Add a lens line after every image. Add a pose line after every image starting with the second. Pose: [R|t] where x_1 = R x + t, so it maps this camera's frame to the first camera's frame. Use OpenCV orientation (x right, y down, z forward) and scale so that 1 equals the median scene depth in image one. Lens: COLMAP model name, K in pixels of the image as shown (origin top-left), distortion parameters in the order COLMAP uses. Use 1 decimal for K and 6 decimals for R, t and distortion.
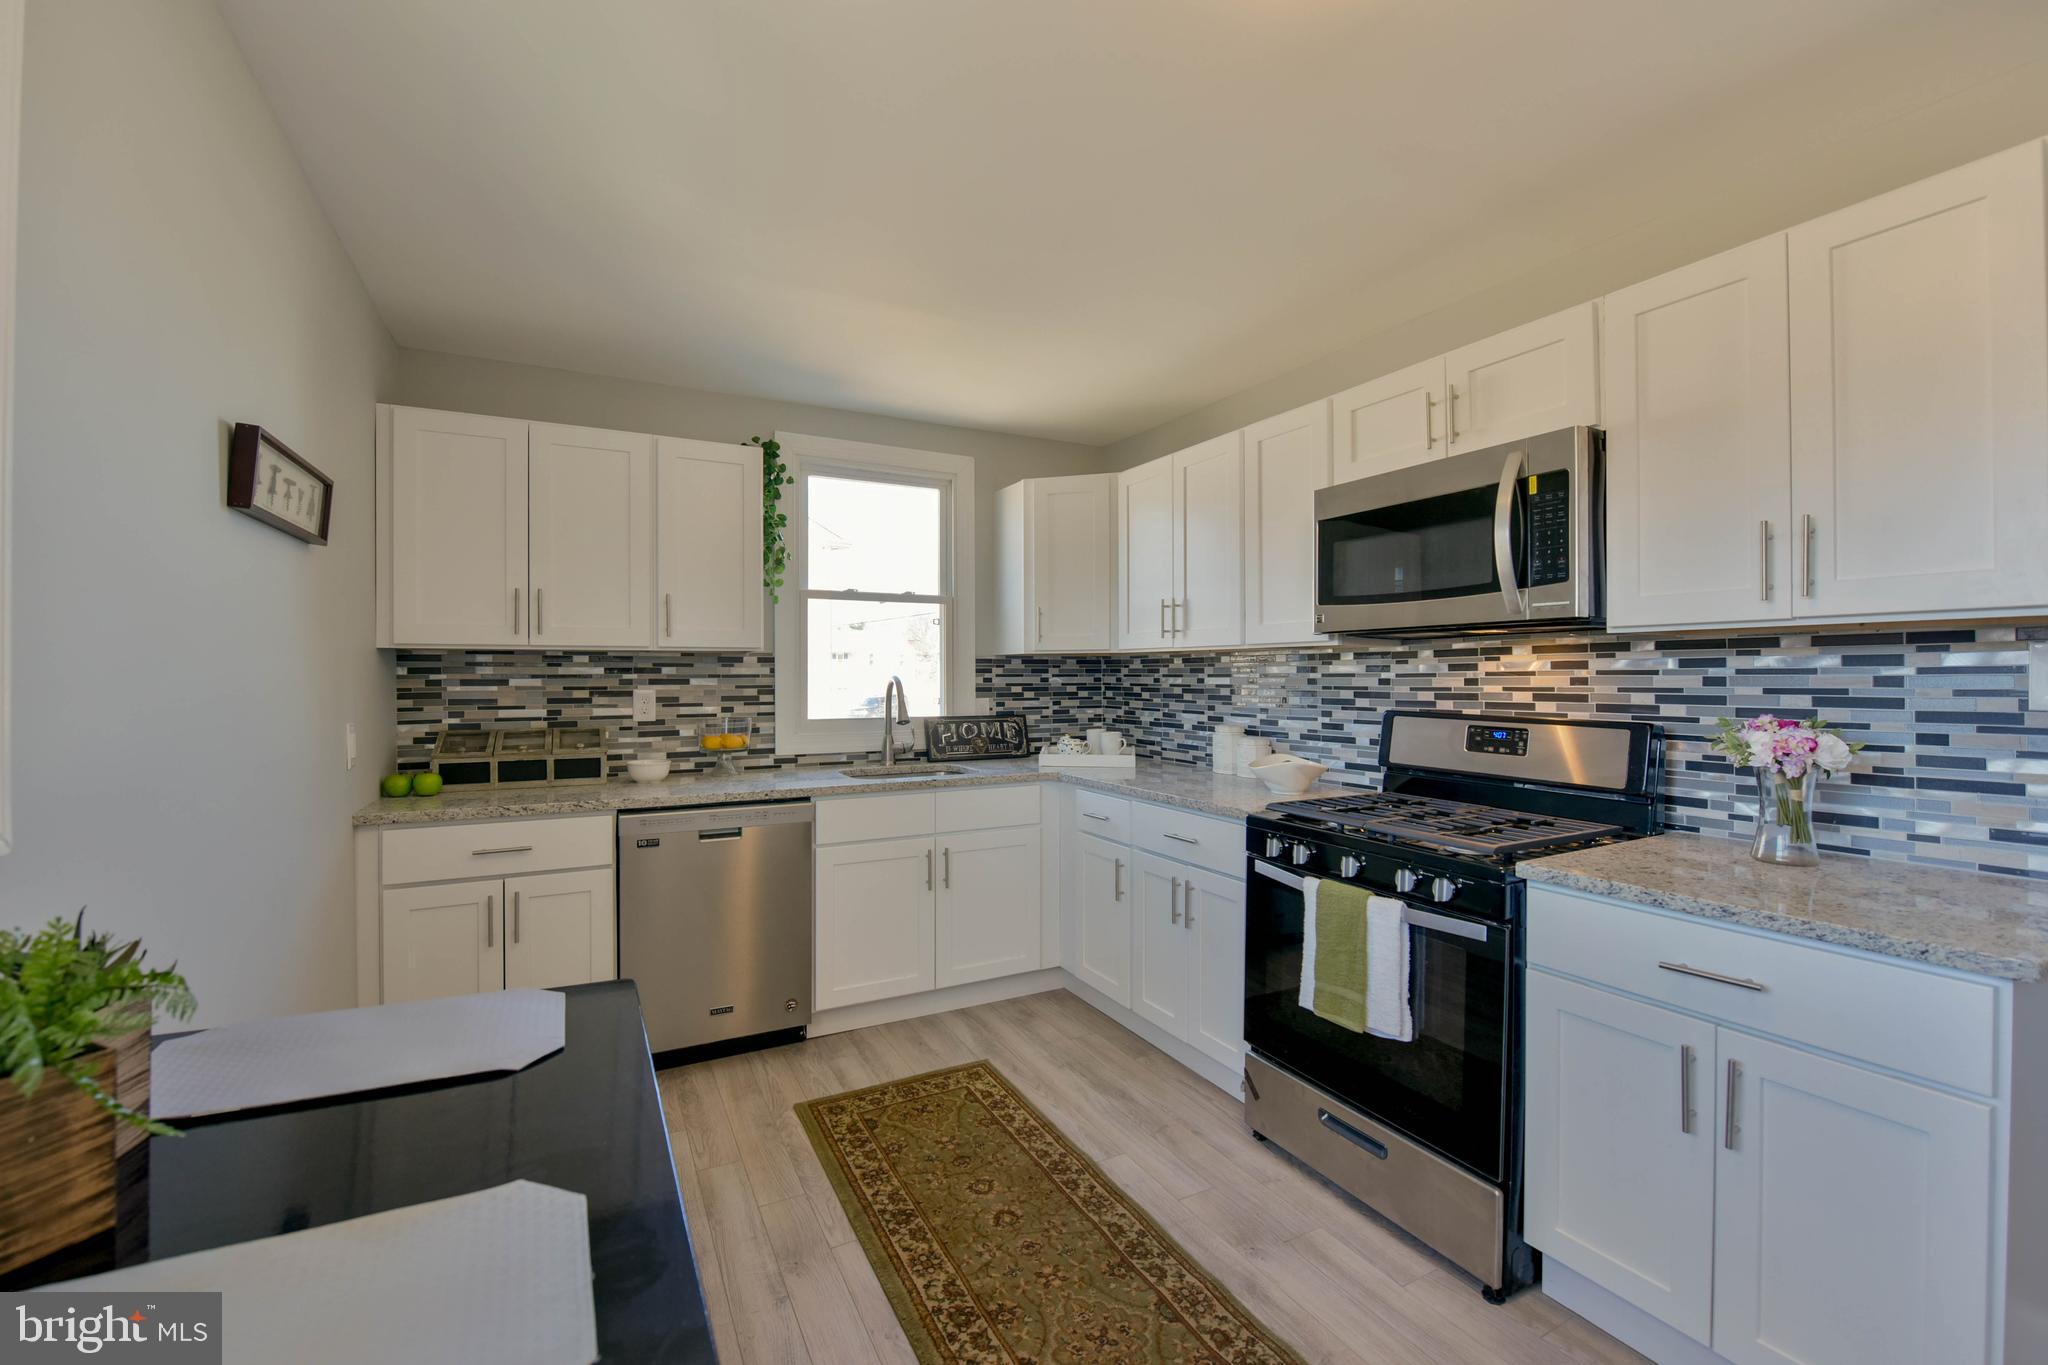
lens RADIAL K [[836.9, 0, 1076.6], [0, 836.9, 678.1], [0, 0, 1]] dist [-0.016180, -0.000754]
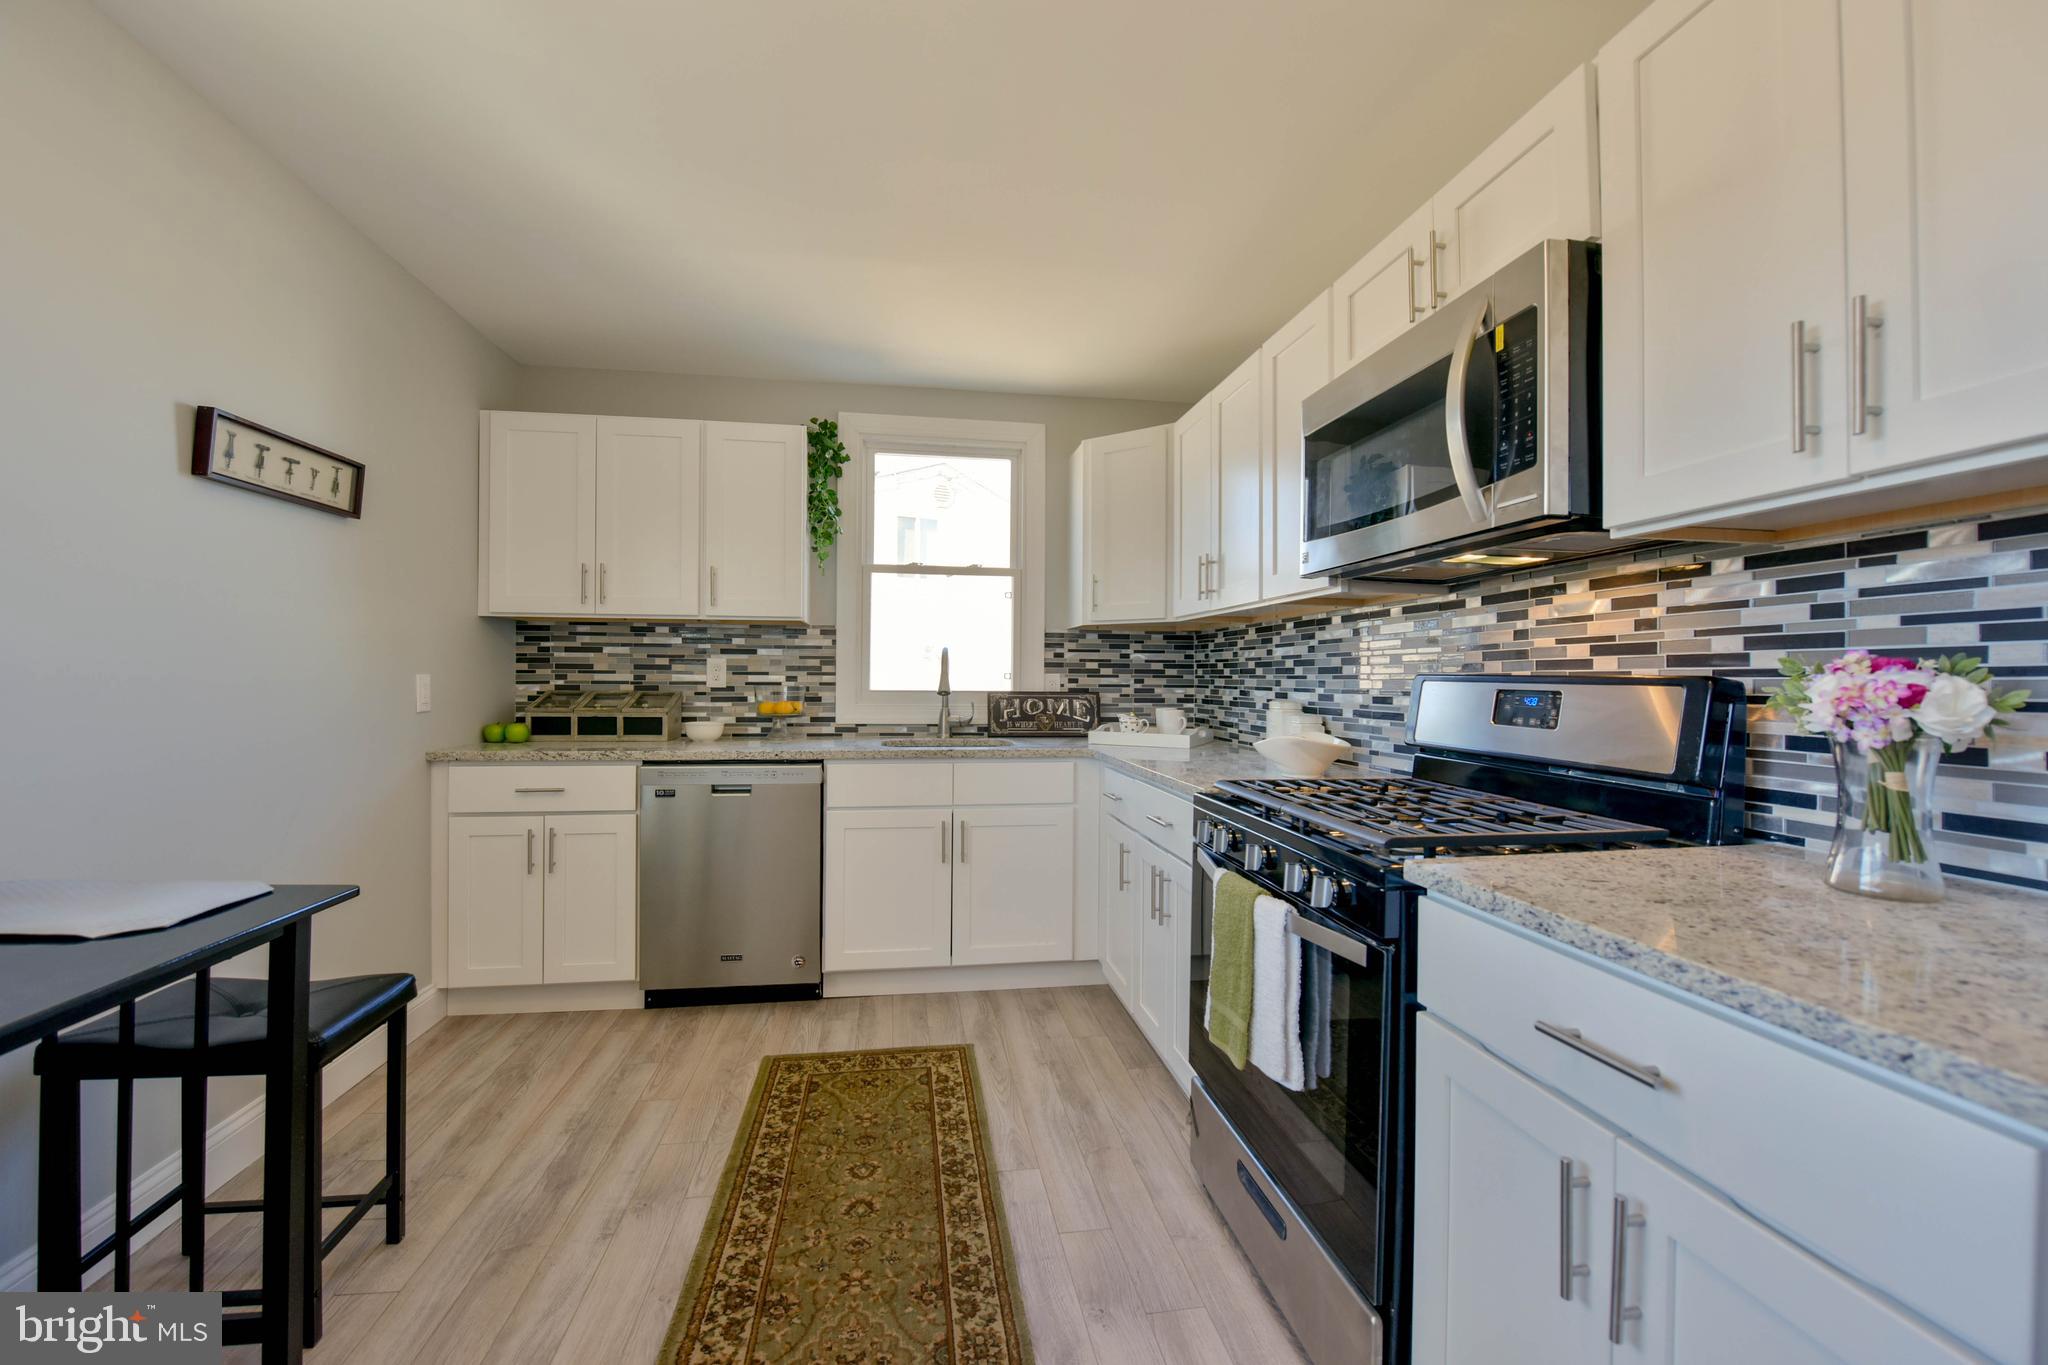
lens RADIAL K [[836.9, 0, 1038.0], [0, 836.9, 673.4], [0, 0, 1]] dist [-0.016180, -0.000754]
pose [[0.941707, 0.005796, -0.336385, 0.315199], [-0.007775, 0.999959, -0.004538, 0.046028], [0.336345, 0.006889, 0.941714, 0.151462]]
